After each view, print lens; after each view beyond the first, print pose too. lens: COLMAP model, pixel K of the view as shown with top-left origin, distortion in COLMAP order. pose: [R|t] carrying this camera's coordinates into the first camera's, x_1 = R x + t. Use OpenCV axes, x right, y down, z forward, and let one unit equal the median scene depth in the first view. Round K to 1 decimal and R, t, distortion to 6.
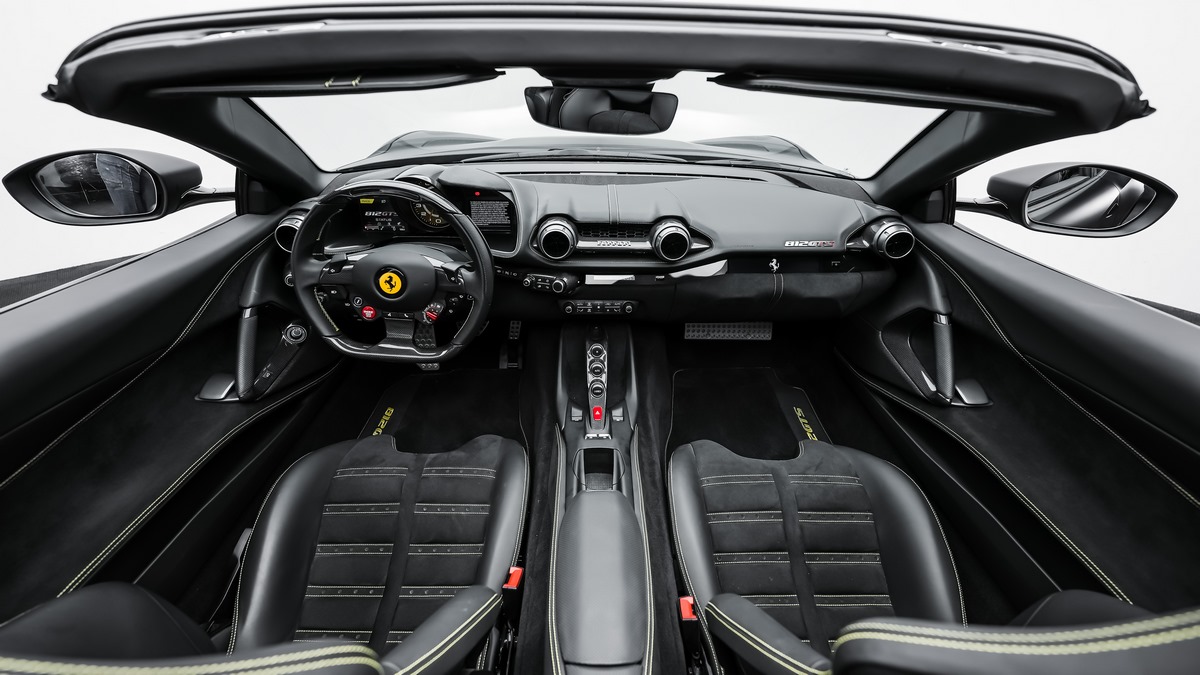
lens RADIAL K [[474.9, 0, 600.0], [0, 474.9, 337.5], [0, 0, 1]] dist [-0.000393, -0.000051]
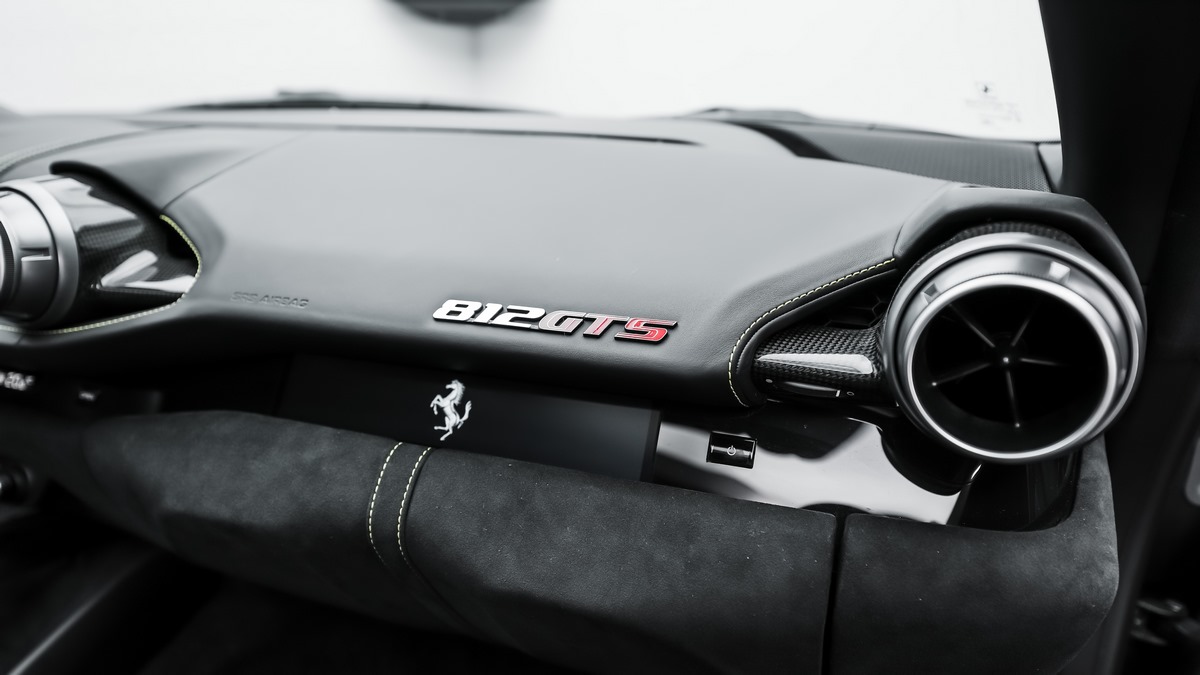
lens RADIAL K [[775.8, 0, 600.0], [0, 775.8, 337.5], [0, 0, 1]] dist [0.001557, -0.000376]
pose [[0.917318, 0.107363, -0.383407, 0.590645], [-0.204894, 0.952956, -0.223369, -0.122460], [0.341388, 0.283458, 0.896162, 0.719068]]
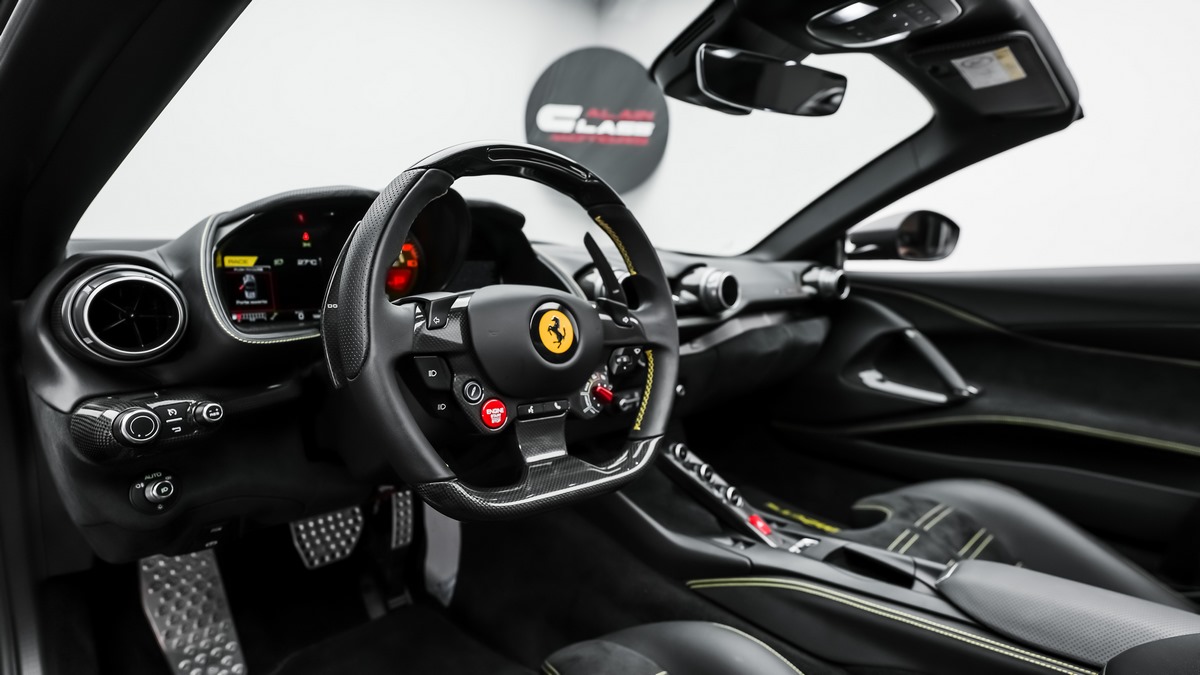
lens RADIAL K [[582.5, 0, 600.0], [0, 582.5, 337.5], [0, 0, 1]] dist [-0.011957, 0.000761]
pose [[0.738088, -0.102430, 0.666884, -0.651417], [0.348913, 0.903929, -0.247329, 0.046209], [-0.577482, 0.415235, 0.702918, 0.437577]]
